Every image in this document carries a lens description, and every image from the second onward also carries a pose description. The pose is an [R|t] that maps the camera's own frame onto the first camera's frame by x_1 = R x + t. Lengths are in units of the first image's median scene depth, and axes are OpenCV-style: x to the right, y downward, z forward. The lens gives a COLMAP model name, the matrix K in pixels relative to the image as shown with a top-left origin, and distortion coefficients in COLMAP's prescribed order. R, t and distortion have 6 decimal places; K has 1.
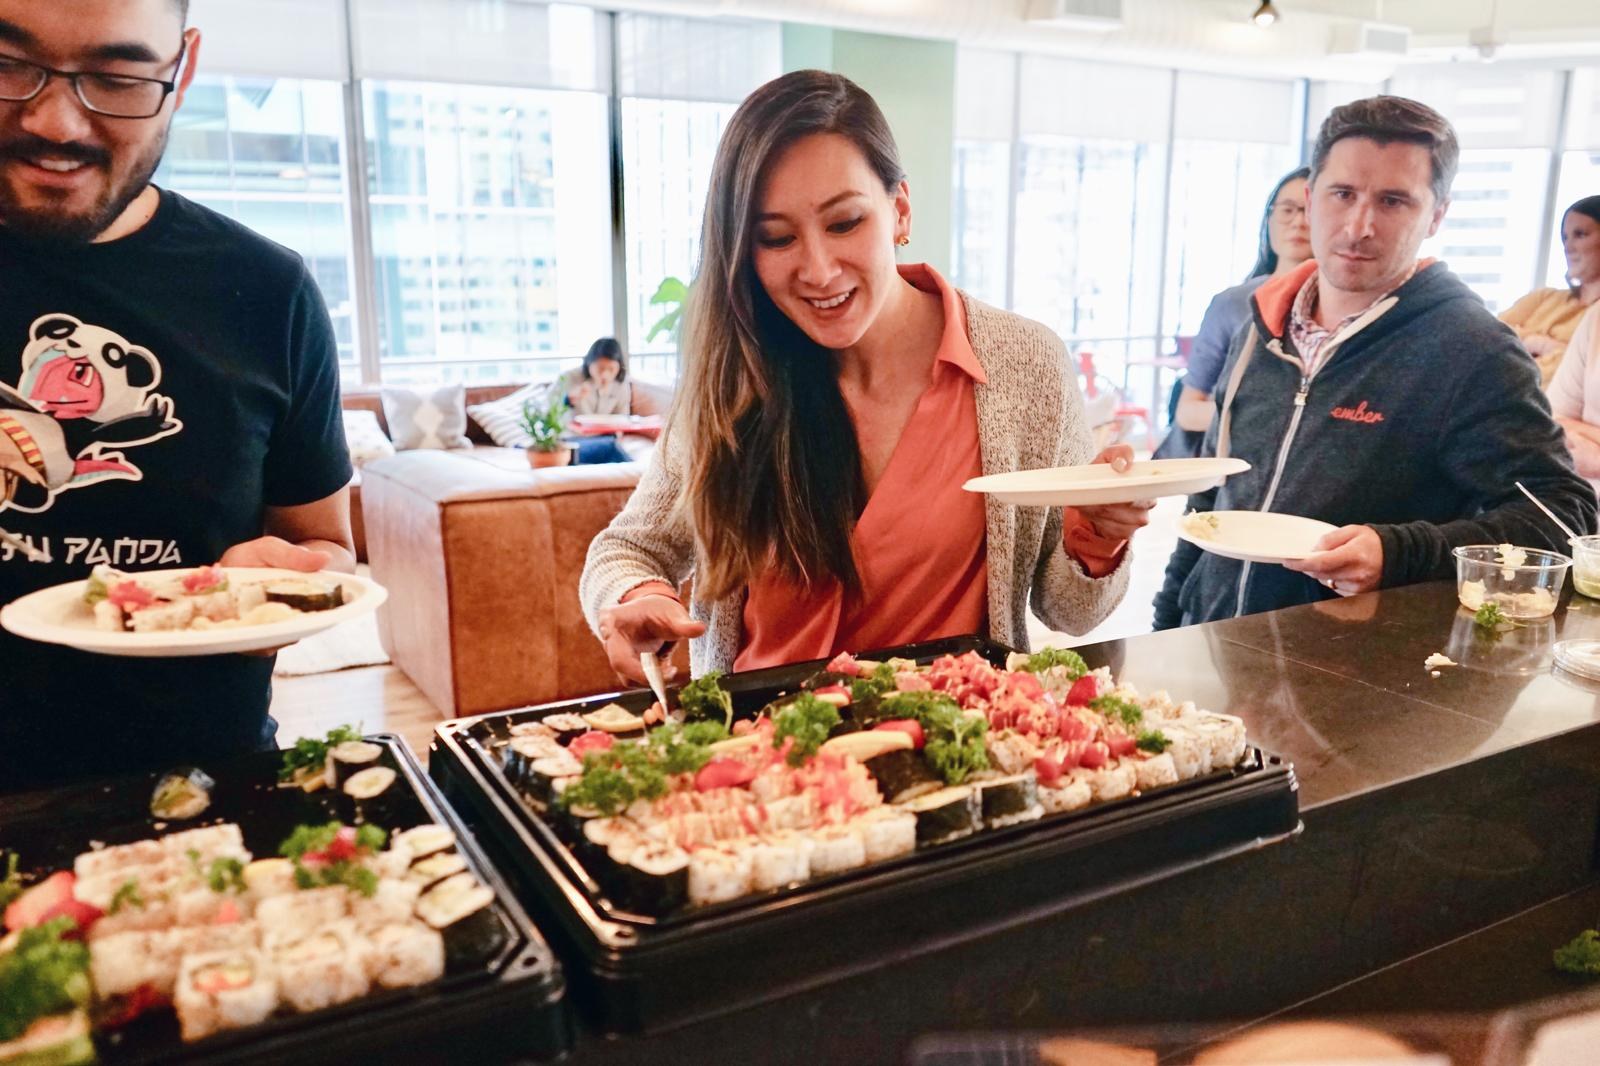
lens RADIAL K [[1297.2, 0, 803.7], [0, 1297.2, 529.8], [0, 0, 1]] dist [-0.020166, 0.001468]
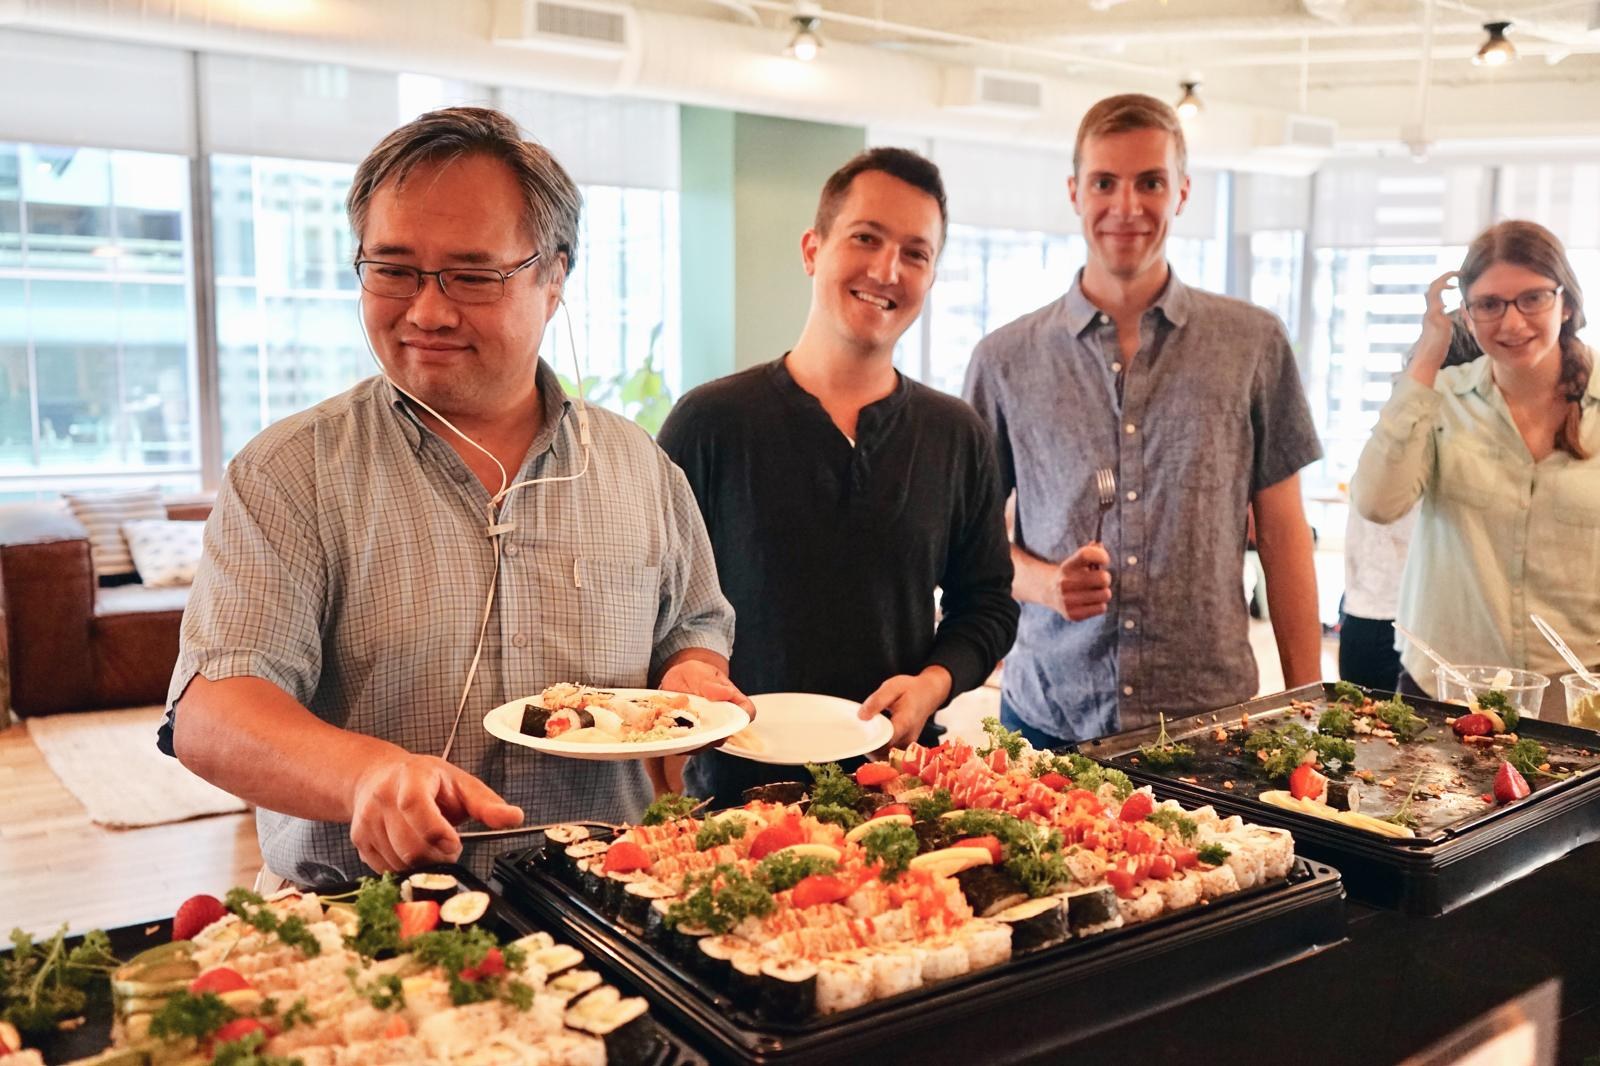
lens RADIAL K [[1474.4, 0, 799.2], [0, 1474.4, 535.4], [0, 0, 1]] dist [-0.022625, 0.000000]
pose [[0.996197, -0.001602, 0.087115, -0.177612], [0.008600, 0.996757, -0.080014, 0.000307], [-0.086705, 0.080459, 0.992980, -0.179853]]
